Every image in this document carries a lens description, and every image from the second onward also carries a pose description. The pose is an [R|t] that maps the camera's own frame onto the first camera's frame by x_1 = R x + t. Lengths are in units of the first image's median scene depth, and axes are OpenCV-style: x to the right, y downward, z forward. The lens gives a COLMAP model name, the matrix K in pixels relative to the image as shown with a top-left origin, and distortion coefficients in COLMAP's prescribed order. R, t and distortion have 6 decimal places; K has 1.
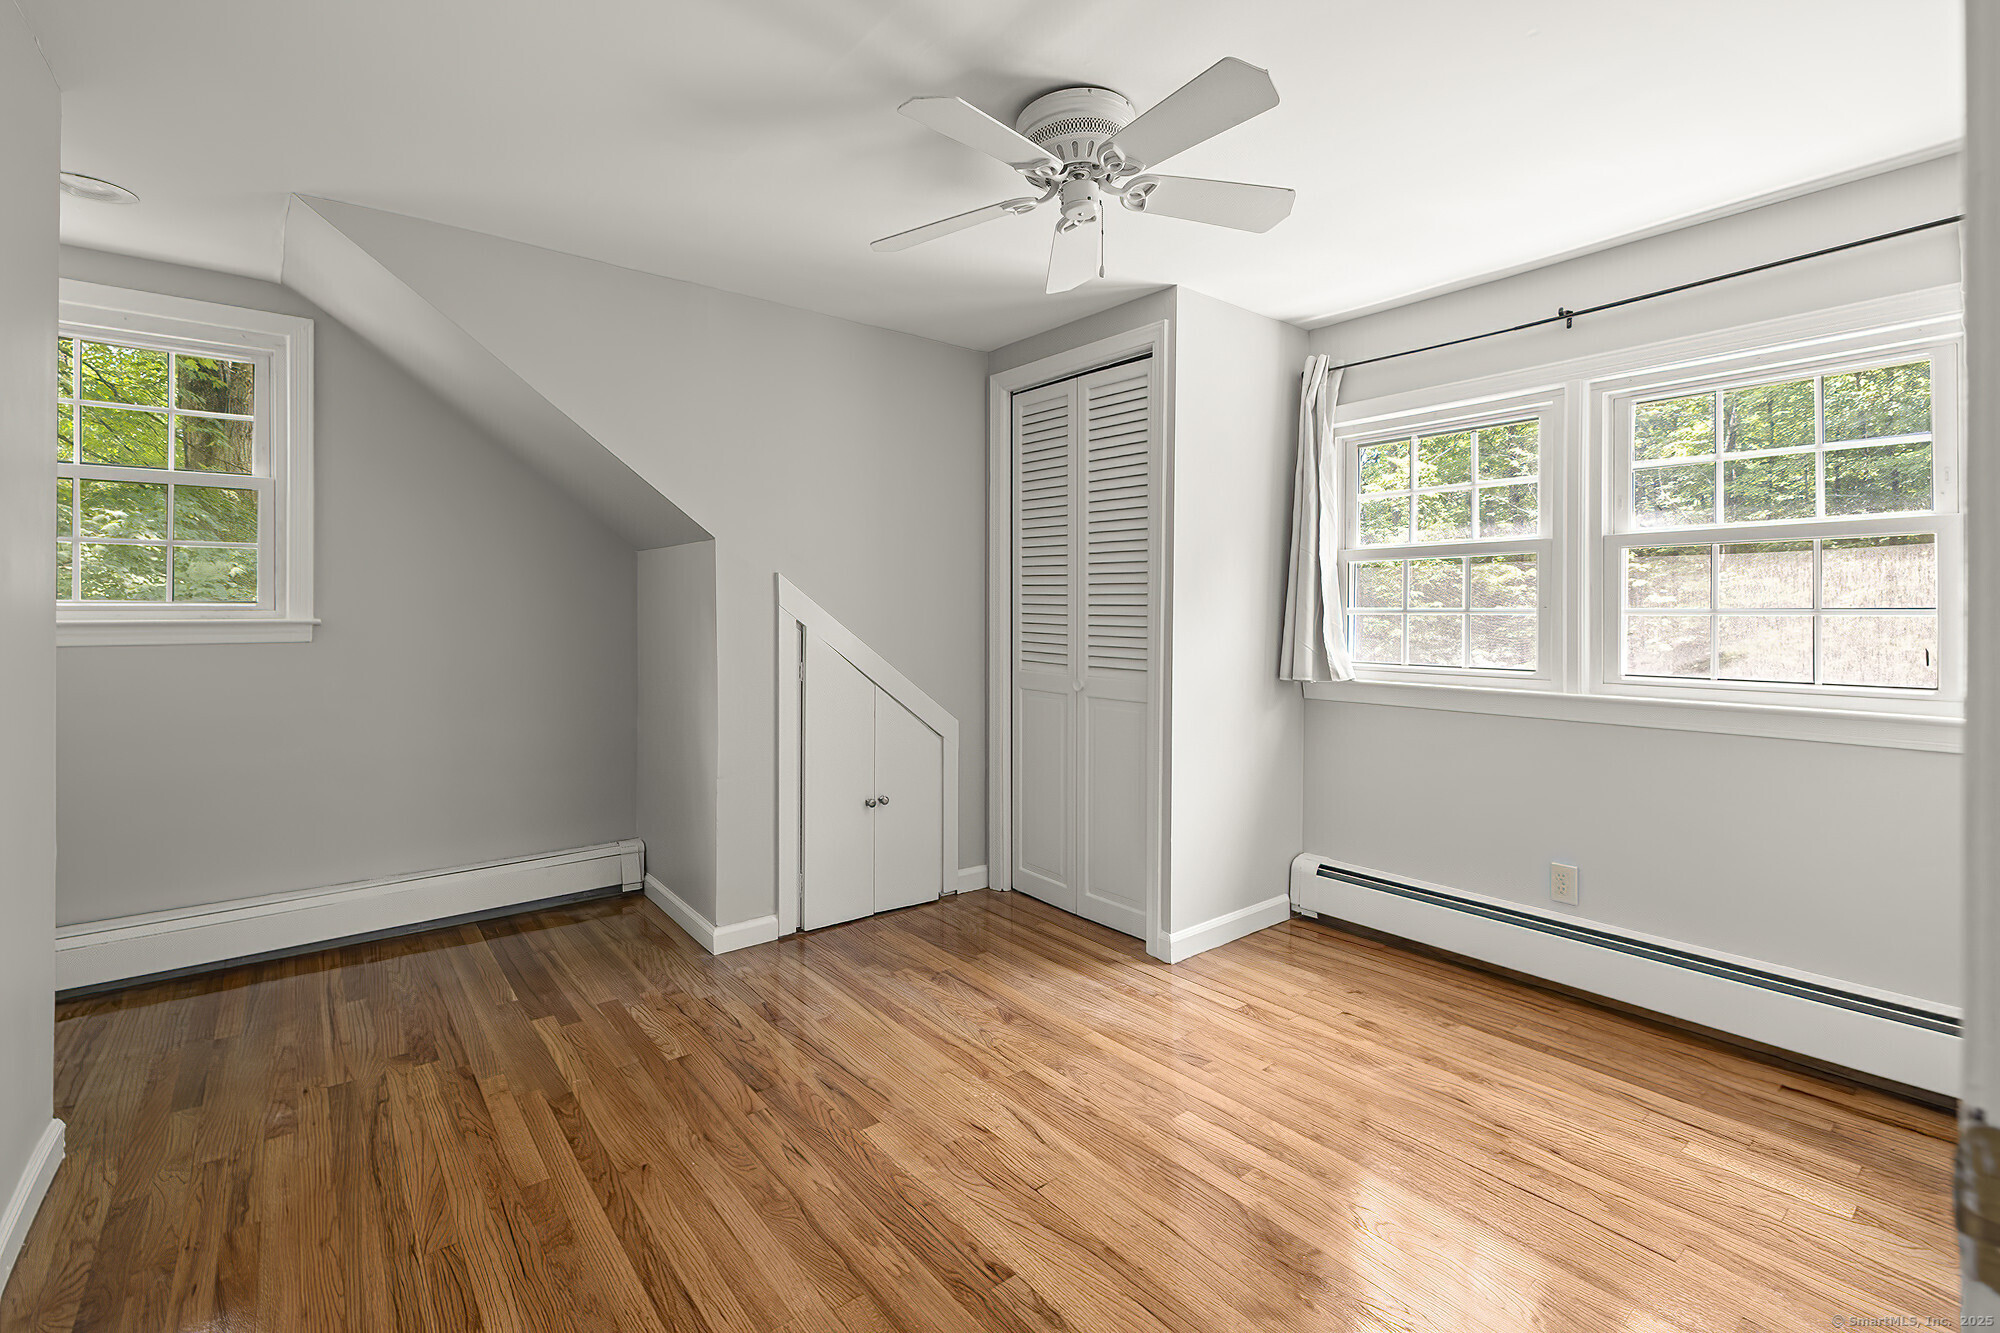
lens RADIAL K [[884.3, 0, 997.9], [0, 884.3, 606.5], [0, 0, 1]] dist [-0.000163, -0.000082]
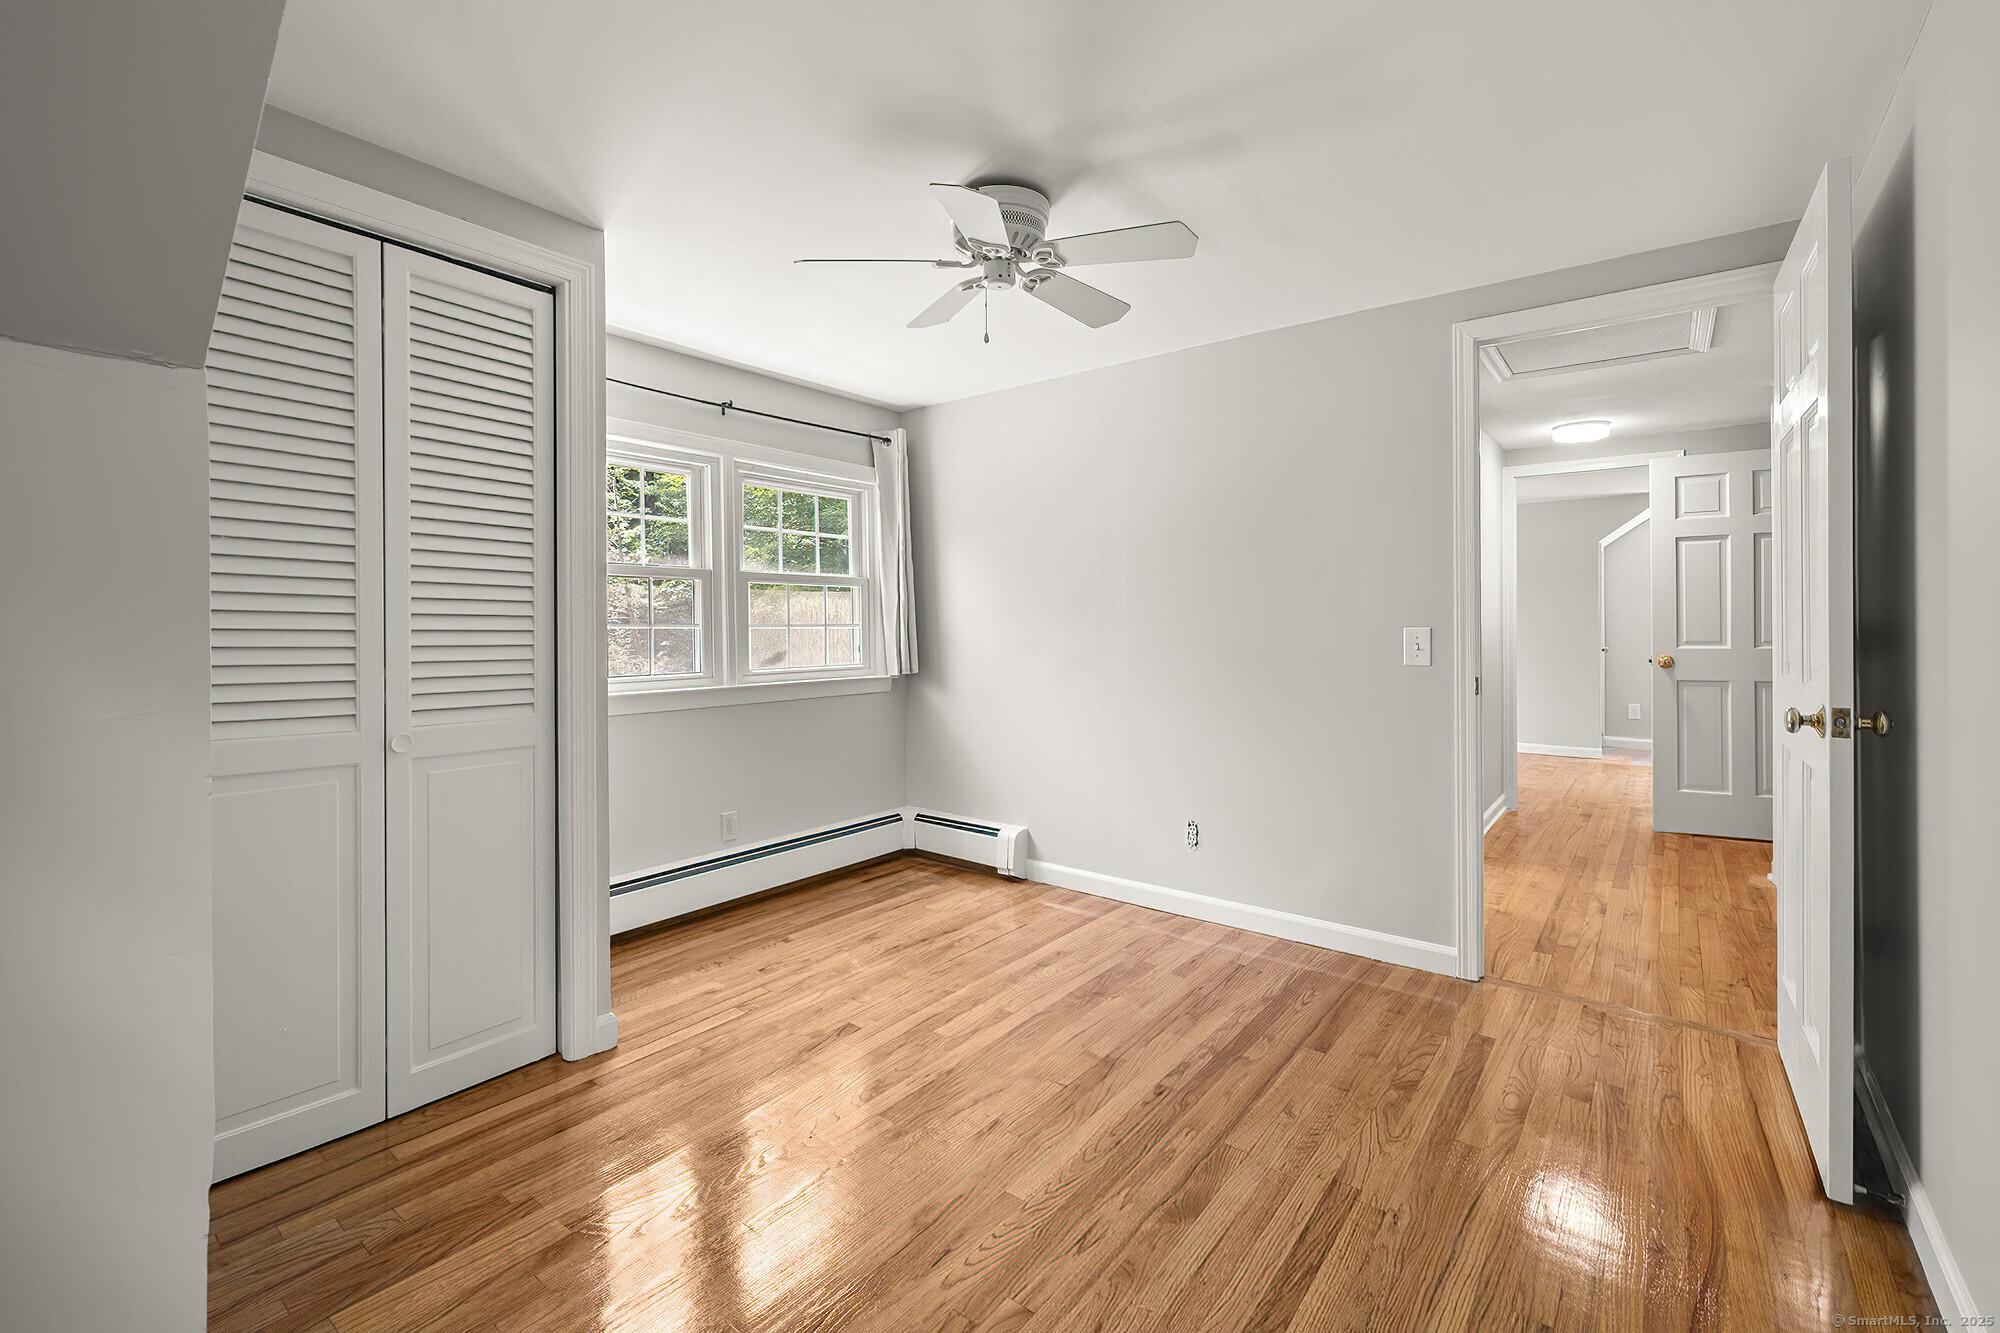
lens RADIAL K [[848.0, 0, 1003.7], [0, 848.0, 626.7], [0, 0, 1]] dist [0.000048, -0.000122]
pose [[-0.232843, 0.000483, 0.972514, -0.796774], [-0.004194, 0.999990, -0.001501, 0.008658], [-0.972505, -0.004428, -0.232839, 0.988770]]
